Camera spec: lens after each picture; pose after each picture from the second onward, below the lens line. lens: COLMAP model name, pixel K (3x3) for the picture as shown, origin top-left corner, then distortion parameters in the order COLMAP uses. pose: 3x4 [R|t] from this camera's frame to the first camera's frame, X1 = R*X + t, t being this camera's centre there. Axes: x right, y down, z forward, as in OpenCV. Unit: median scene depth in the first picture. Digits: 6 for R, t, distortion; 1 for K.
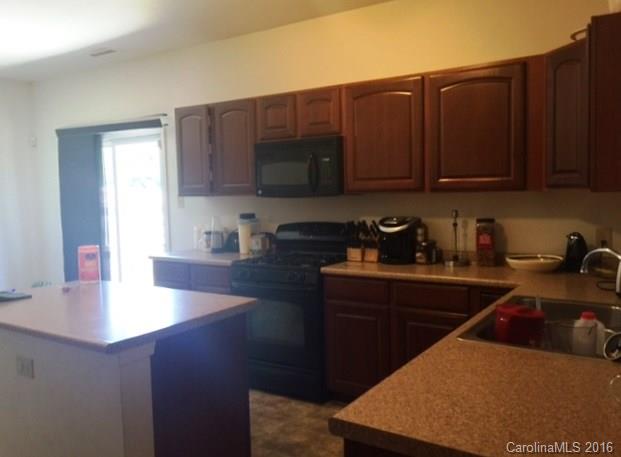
lens RADIAL K [[521.4, 0, 311.7], [0, 521.4, 228.7], [0, 0, 1]] dist [-0.006316, 0.006612]
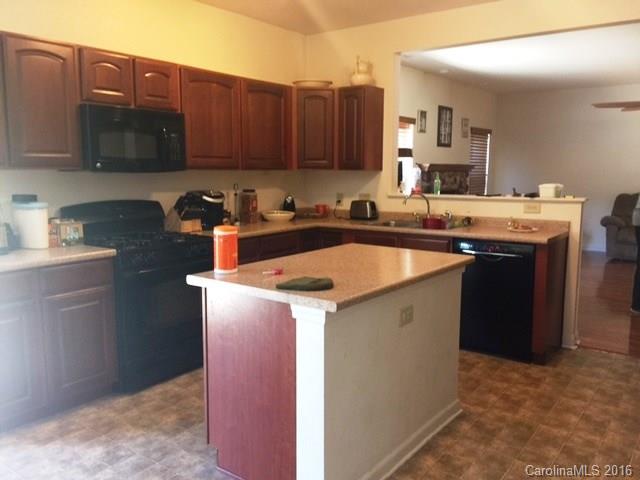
lens RADIAL K [[537.3, 0, 322.6], [0, 537.3, 240.0], [0, 0, 1]] dist [-0.006316, 0.006612]
pose [[0.109672, -0.111335, 0.987713, -1.003103], [0.064831, 0.992392, 0.104663, -0.020831], [-0.991851, 0.052556, 0.116056, 0.606954]]
